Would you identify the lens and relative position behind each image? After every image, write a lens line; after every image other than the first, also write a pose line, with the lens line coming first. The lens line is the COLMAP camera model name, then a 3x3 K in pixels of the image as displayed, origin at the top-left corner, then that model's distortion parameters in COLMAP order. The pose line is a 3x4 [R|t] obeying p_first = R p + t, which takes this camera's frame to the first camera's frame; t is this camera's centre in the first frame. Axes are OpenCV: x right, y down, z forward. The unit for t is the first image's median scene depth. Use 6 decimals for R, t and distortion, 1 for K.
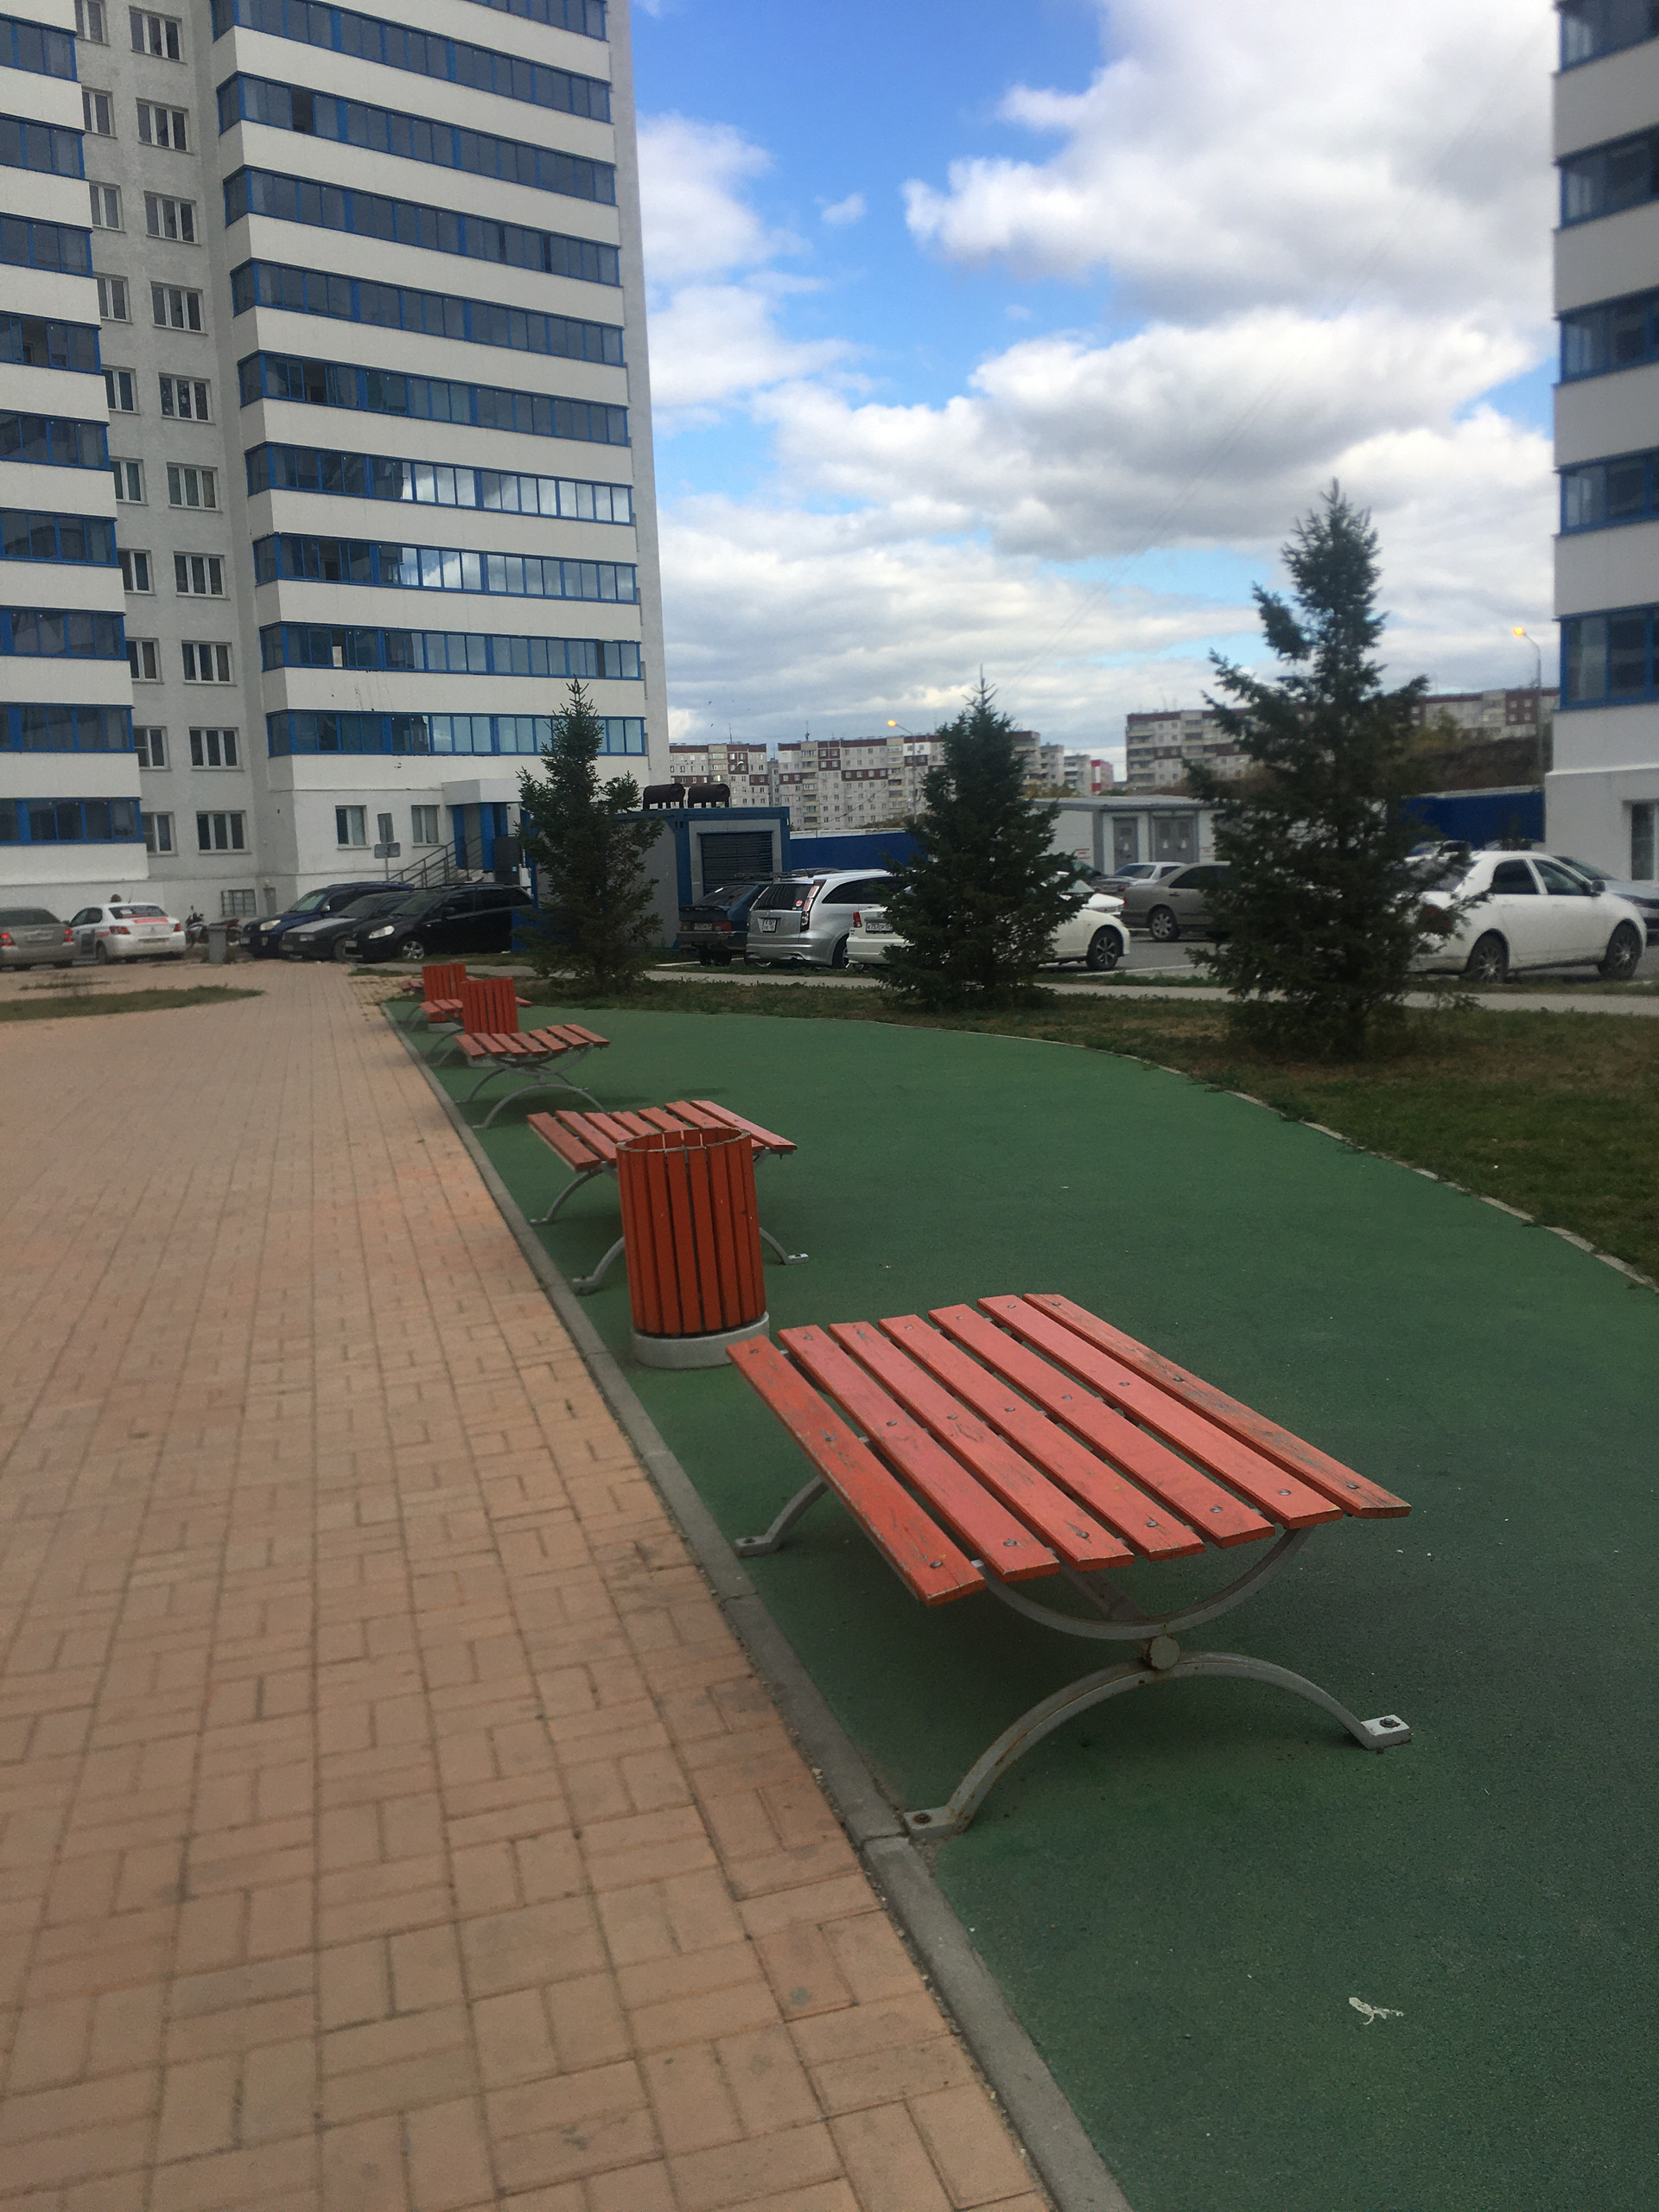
lens RADIAL K [[1905.9, 0, 832.3], [0, 1905.9, 1054.6], [0, 0, 1]] dist [0.070502, -0.057773]
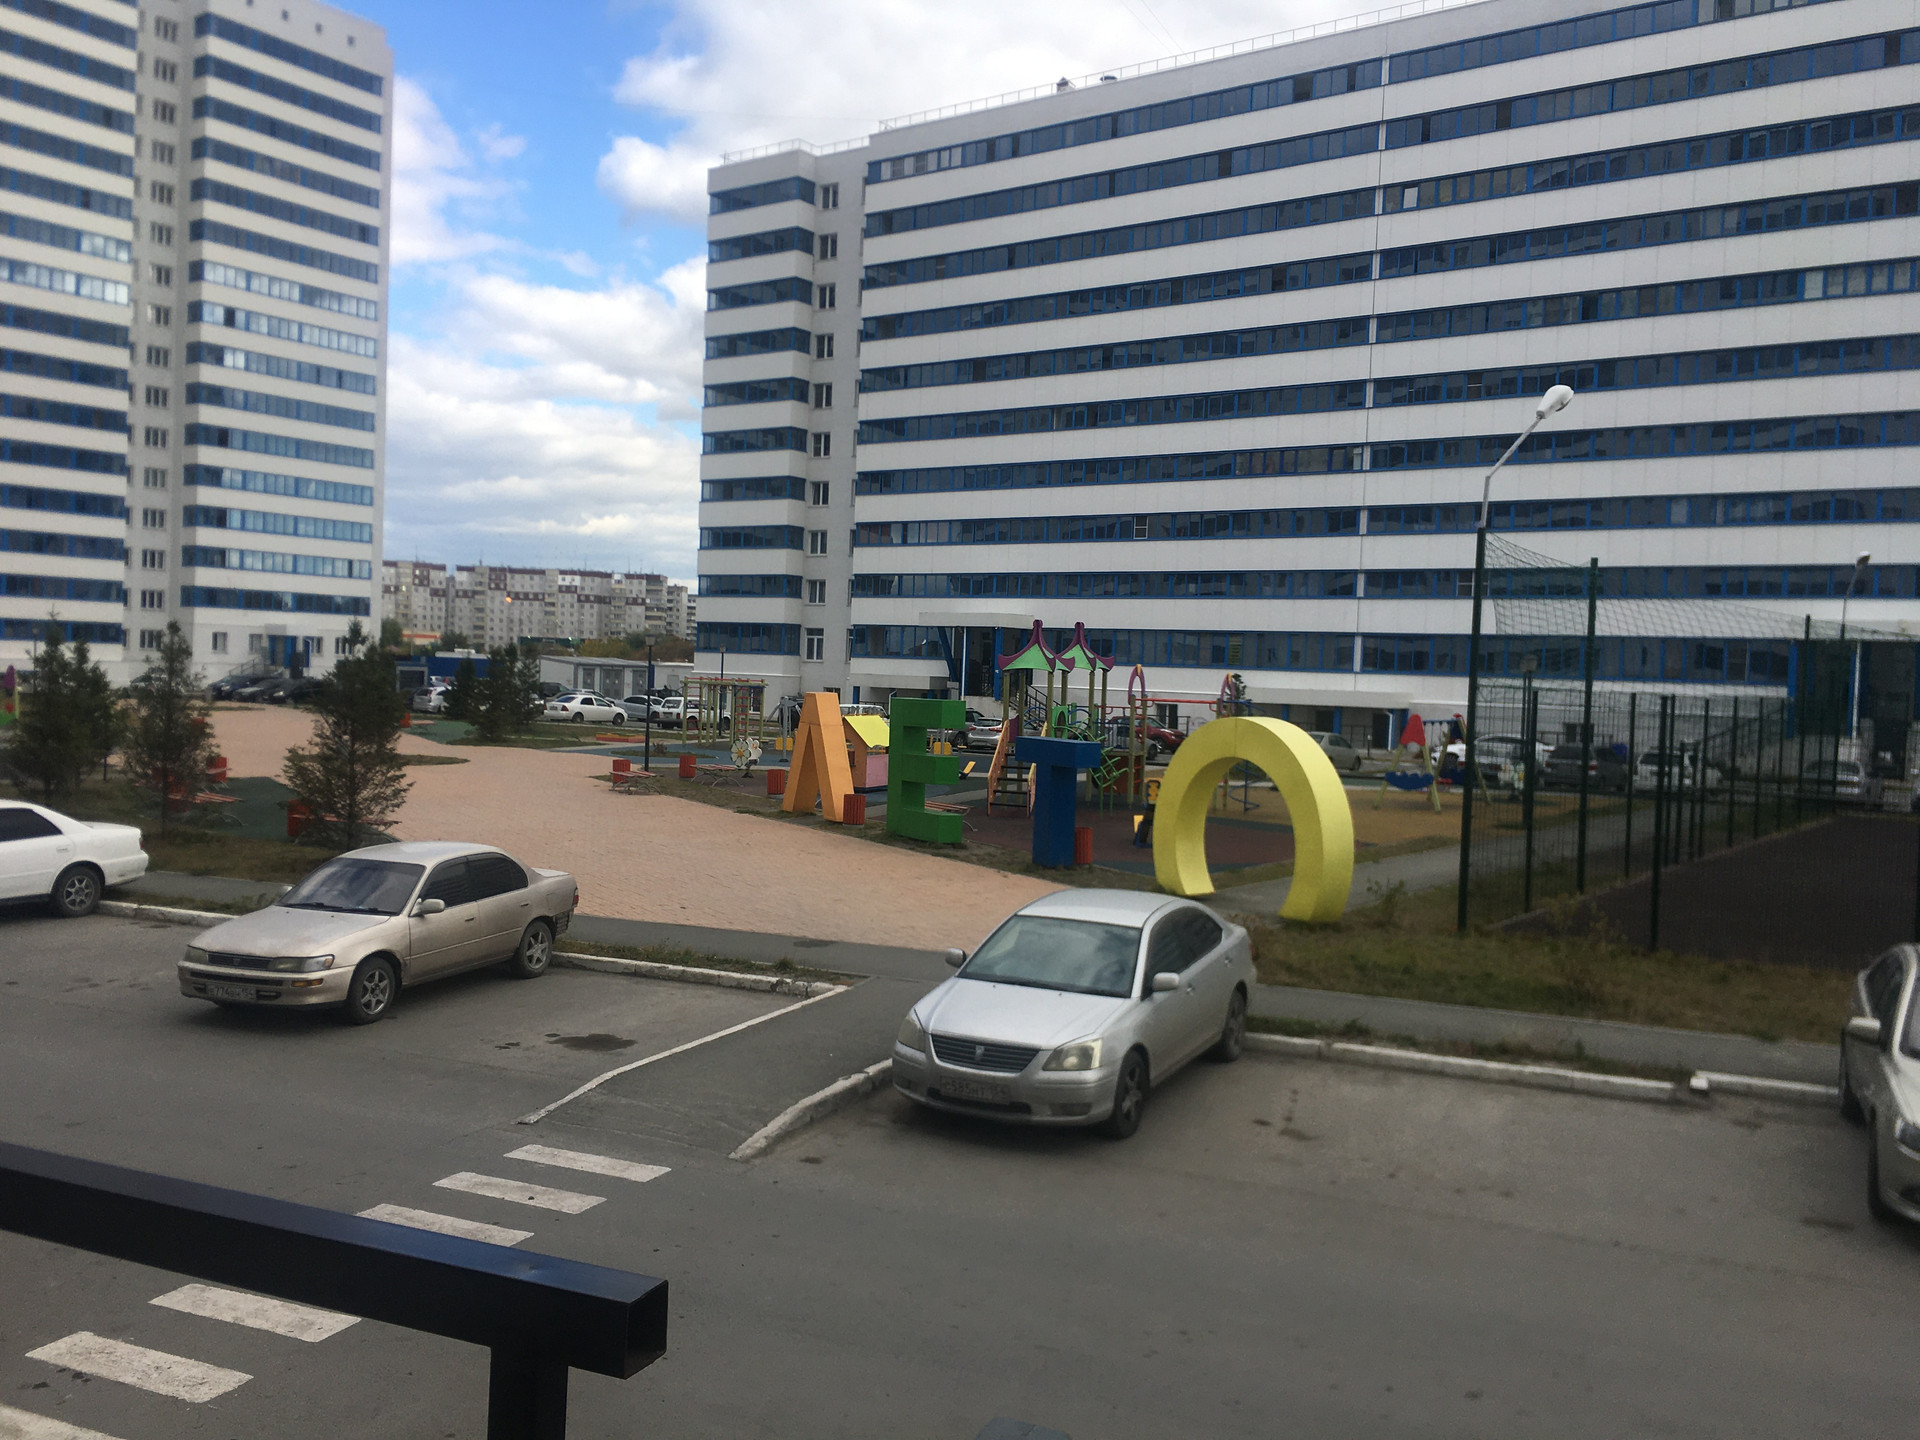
lens RADIAL K [[1654.3, 0, 929.6], [0, 1654.3, 710.9], [0, 0, 1]] dist [0.070502, -0.057773]
pose [[0.965851, 0.071138, 0.249141, 0.006671], [-0.051299, 0.995039, -0.085243, 0.009920], [-0.253969, 0.069552, 0.964708, -0.132302]]
